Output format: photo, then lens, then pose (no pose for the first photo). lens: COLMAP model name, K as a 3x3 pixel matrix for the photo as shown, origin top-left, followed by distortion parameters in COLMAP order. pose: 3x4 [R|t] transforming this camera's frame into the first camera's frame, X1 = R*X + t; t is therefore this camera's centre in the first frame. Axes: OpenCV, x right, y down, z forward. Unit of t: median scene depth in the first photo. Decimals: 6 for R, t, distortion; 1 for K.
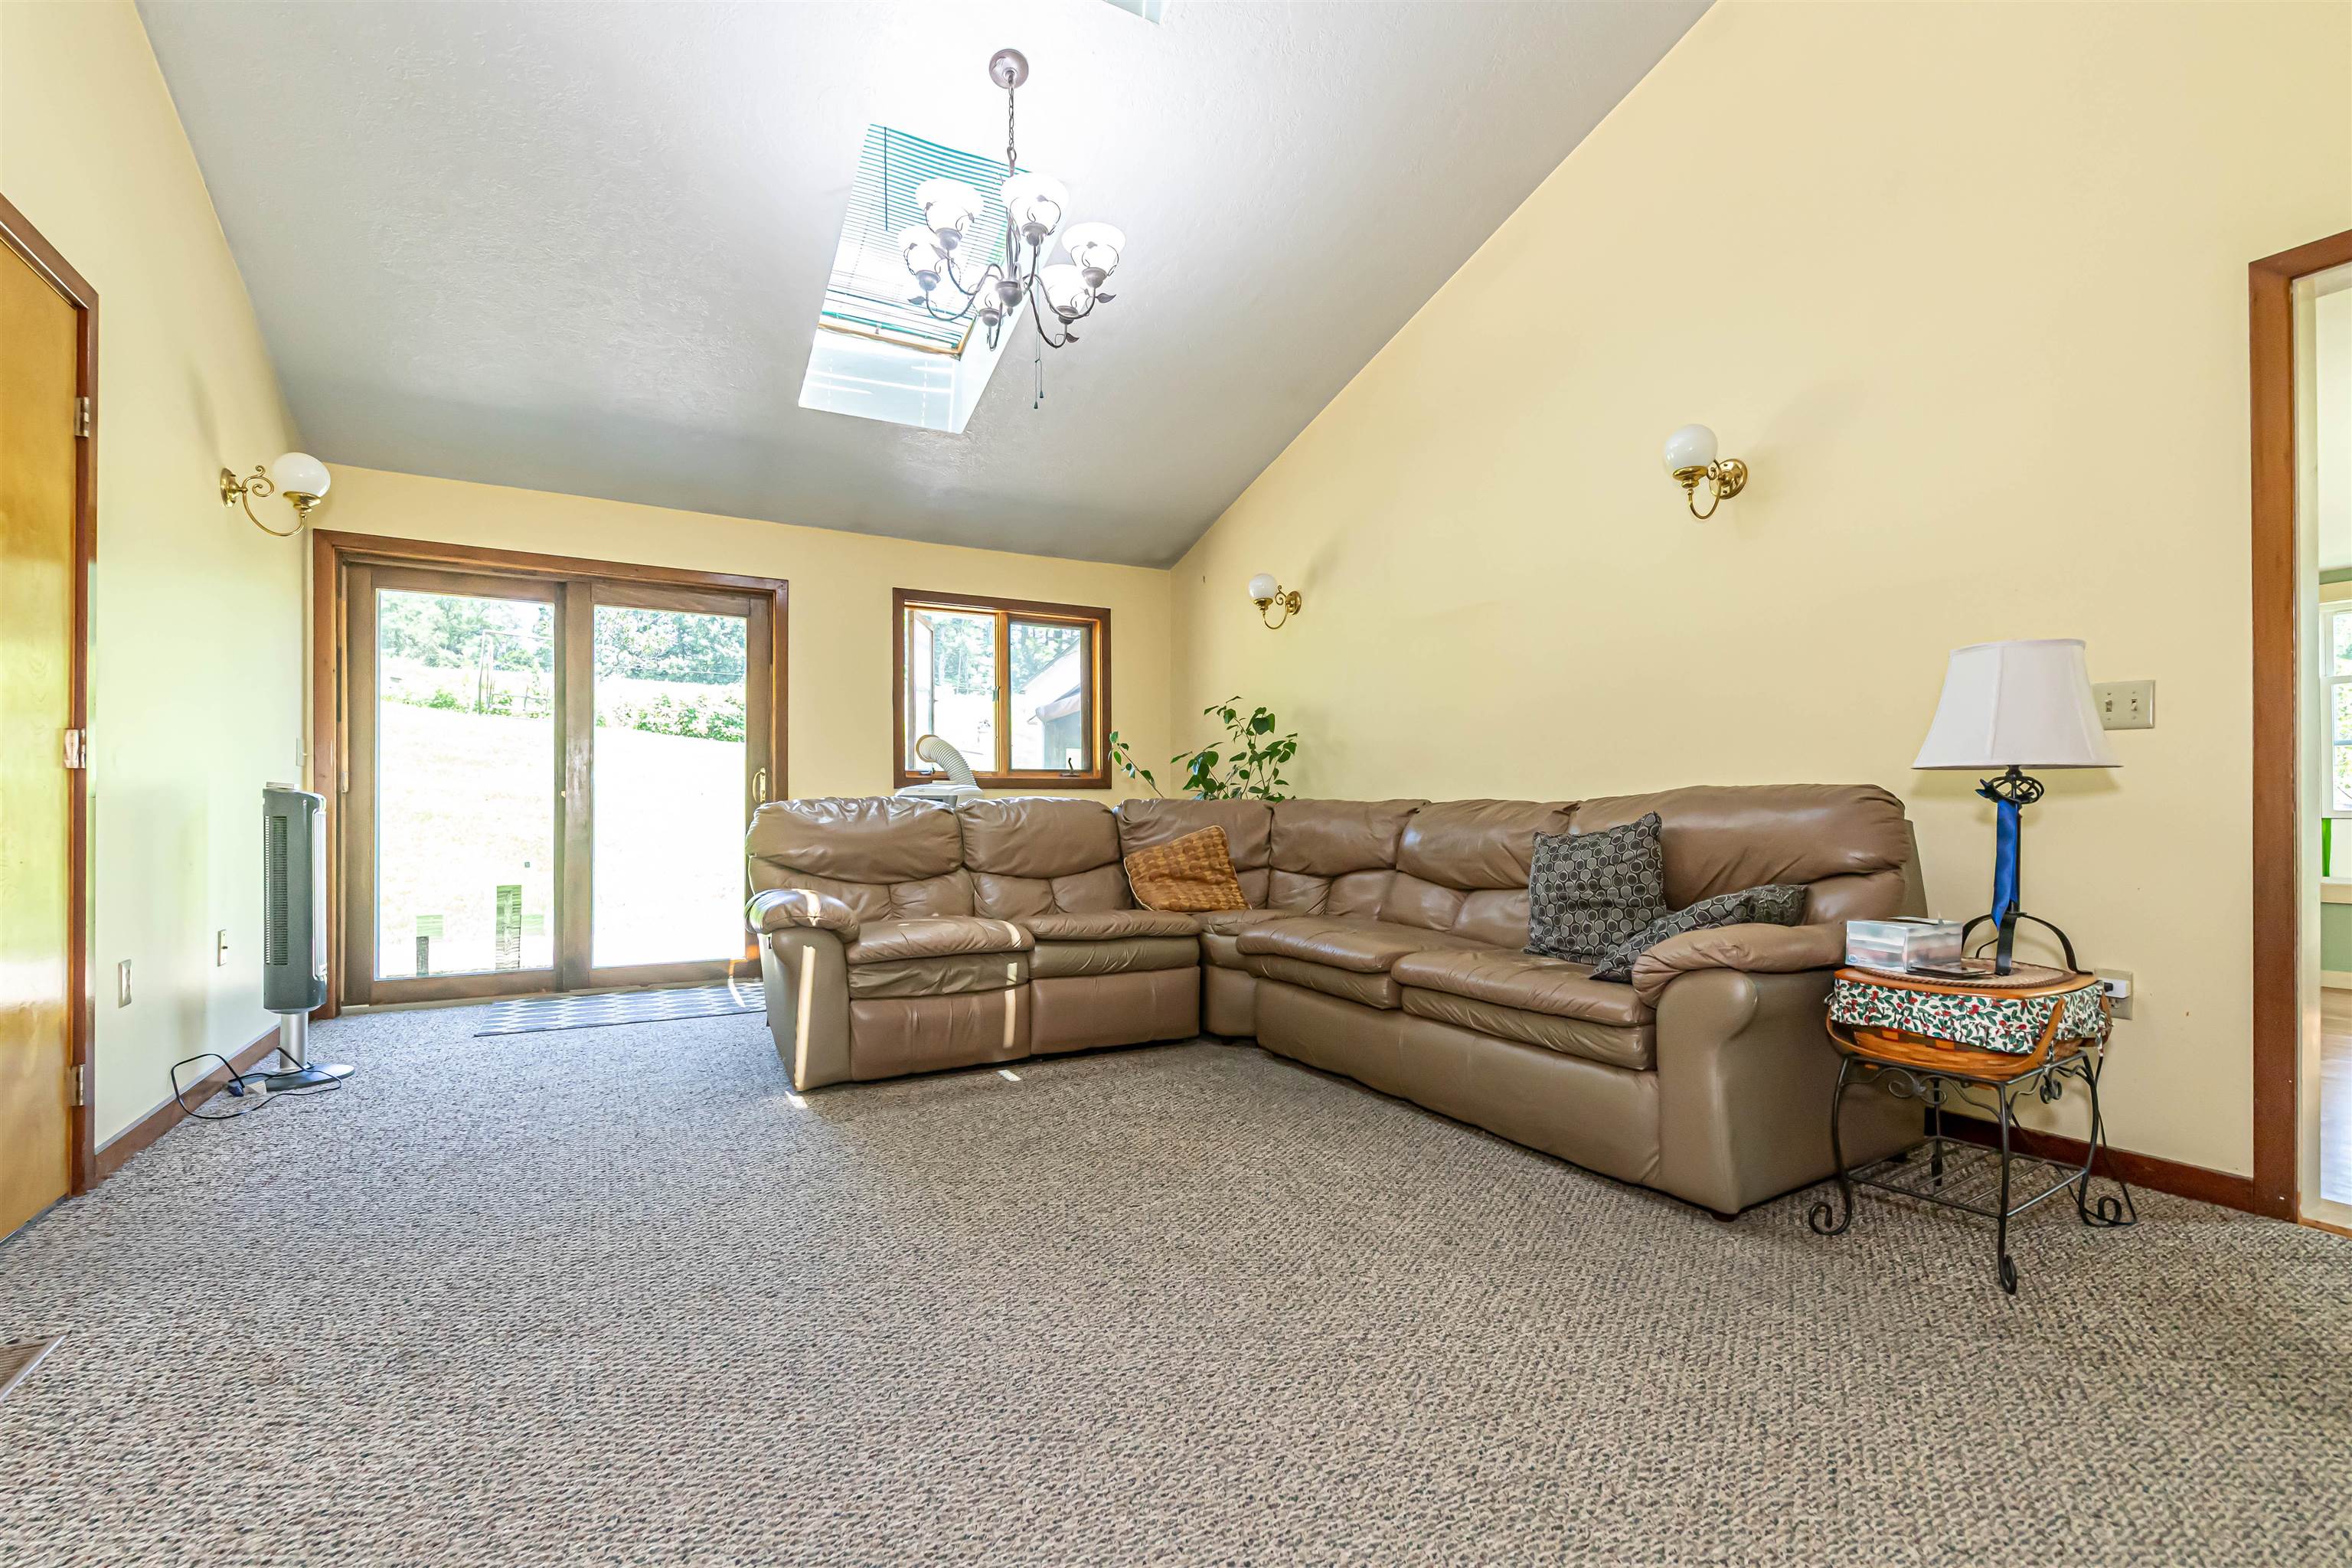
lens RADIAL K [[1023.8, 0, 1166.1], [0, 1023.8, 784.6], [0, 0, 1]] dist [0.004576, -0.000841]
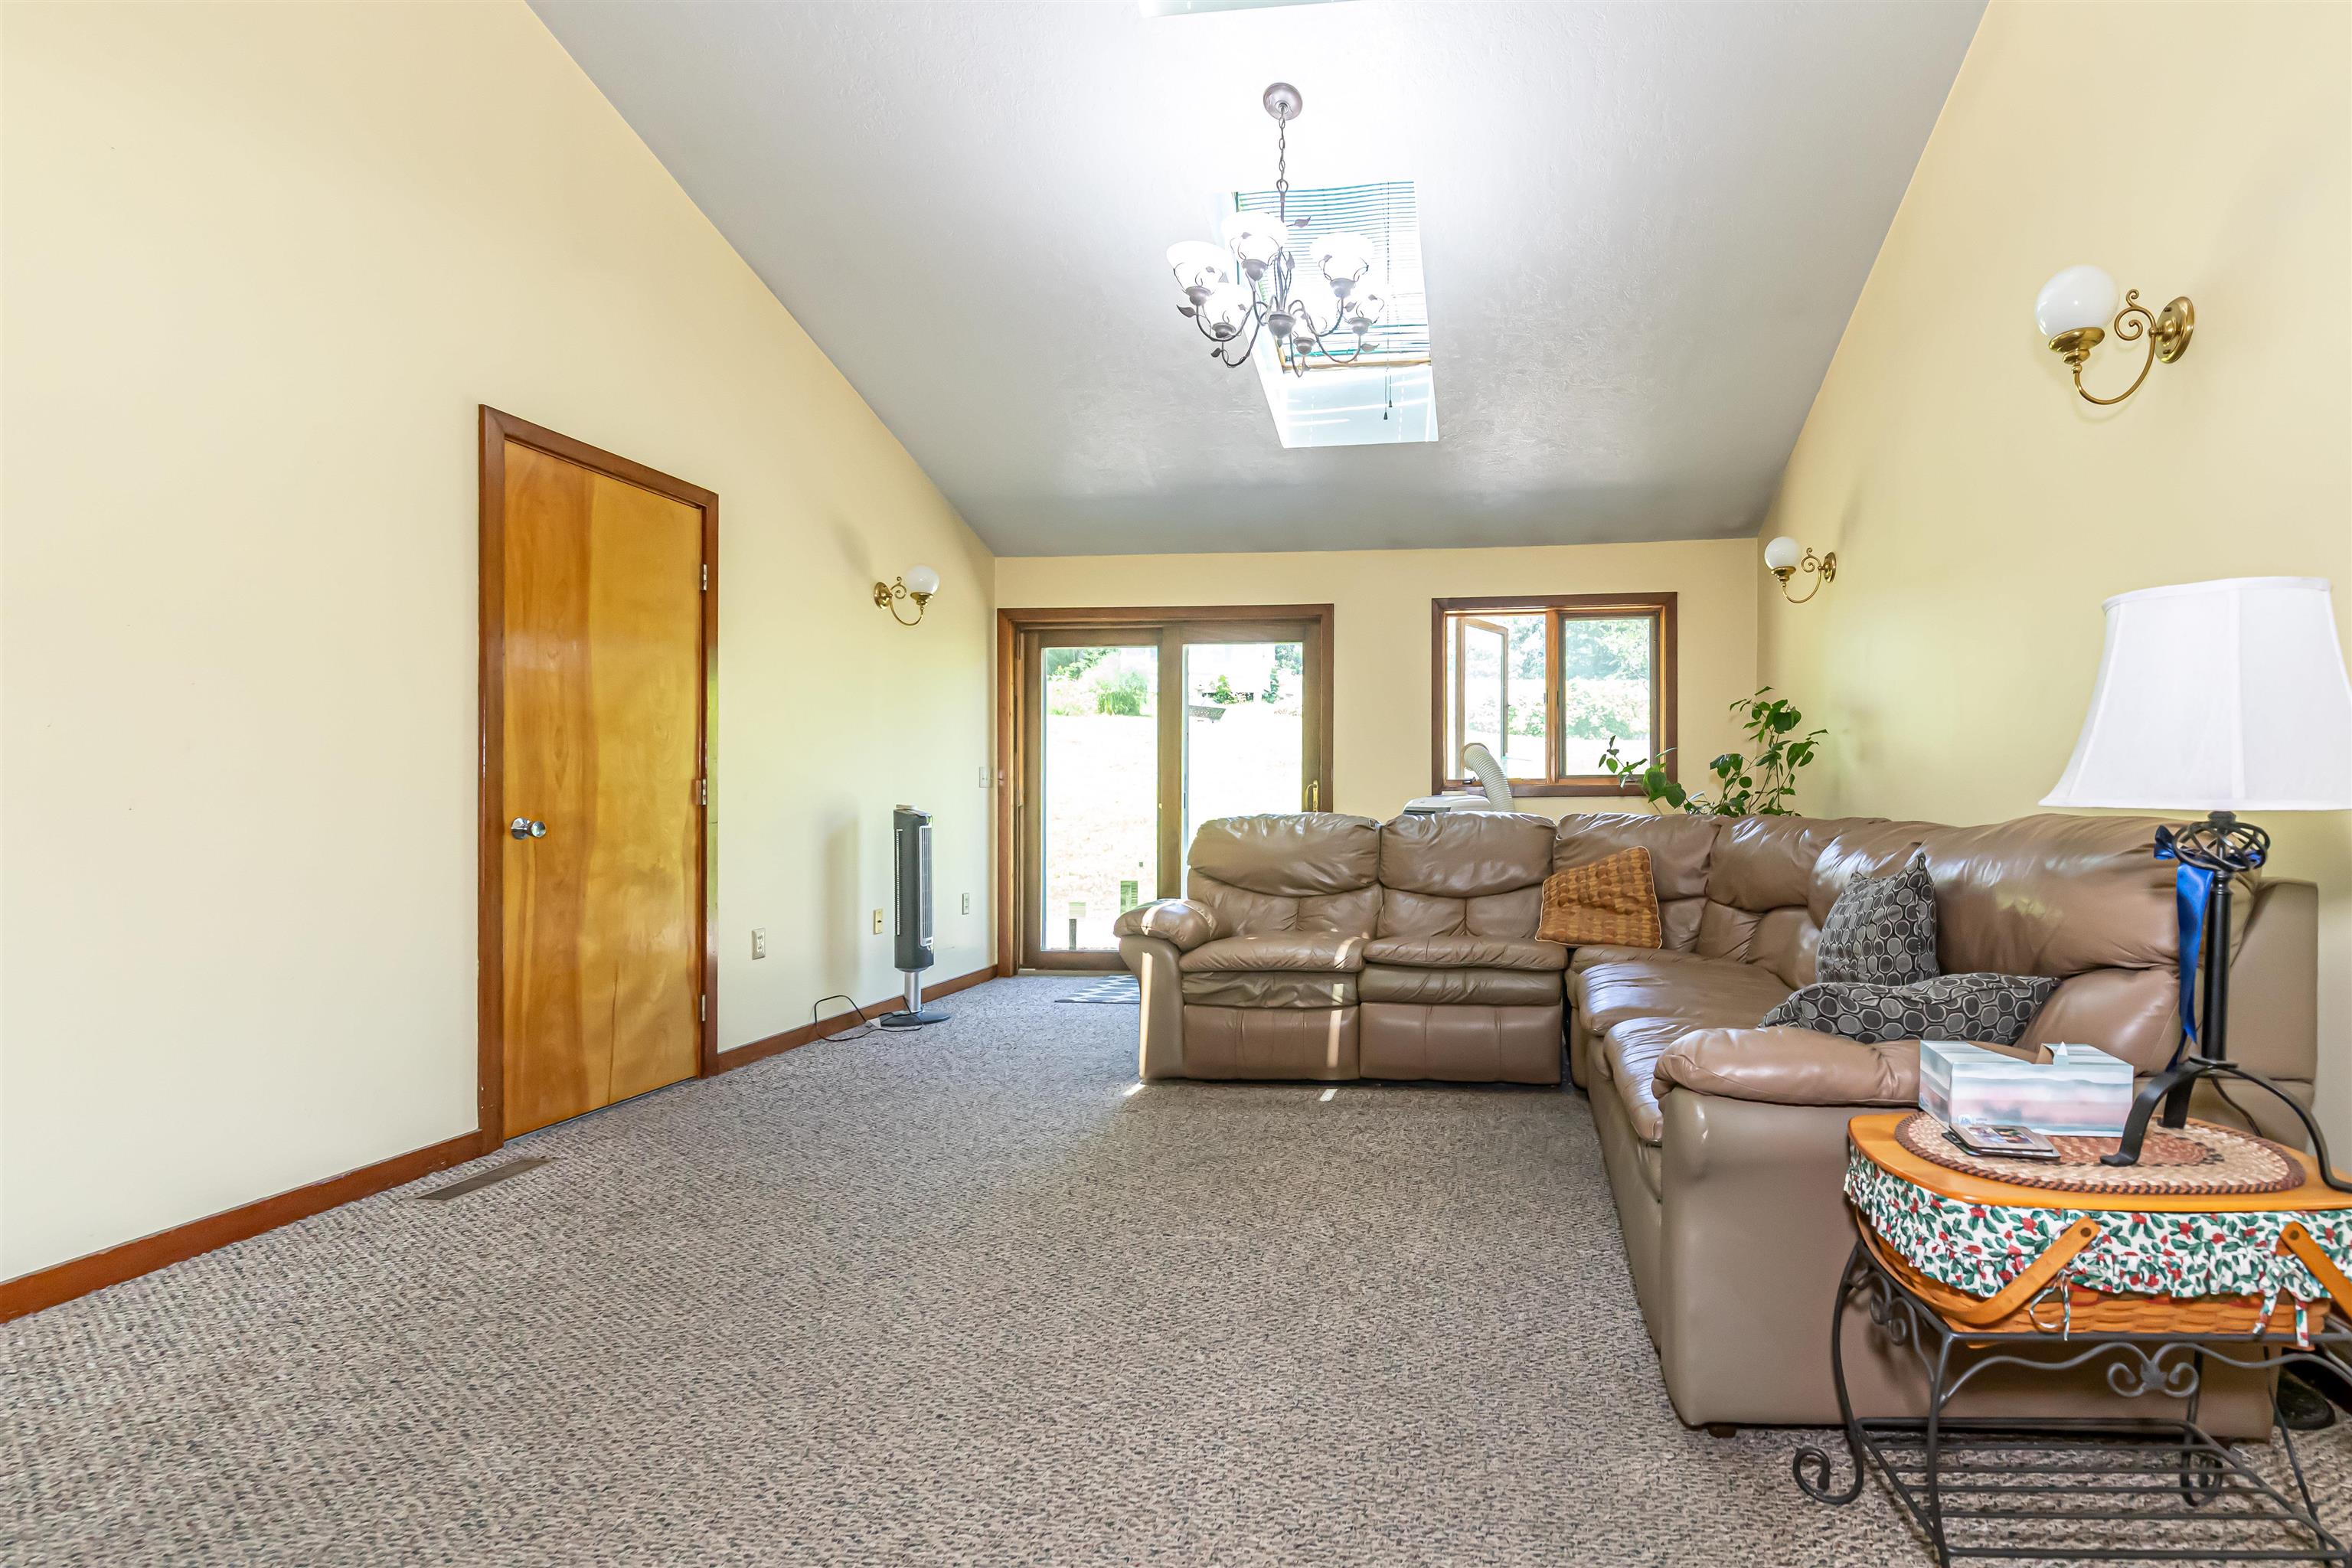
lens RADIAL K [[1023.8, 0, 1191.9], [0, 1023.8, 796.0], [0, 0, 1]] dist [0.004576, -0.000841]
pose [[0.827993, -0.011334, -0.560624, 0.291191], [0.015749, 0.999871, 0.003046, -0.014418], [0.560518, -0.011352, 0.828065, 0.090189]]
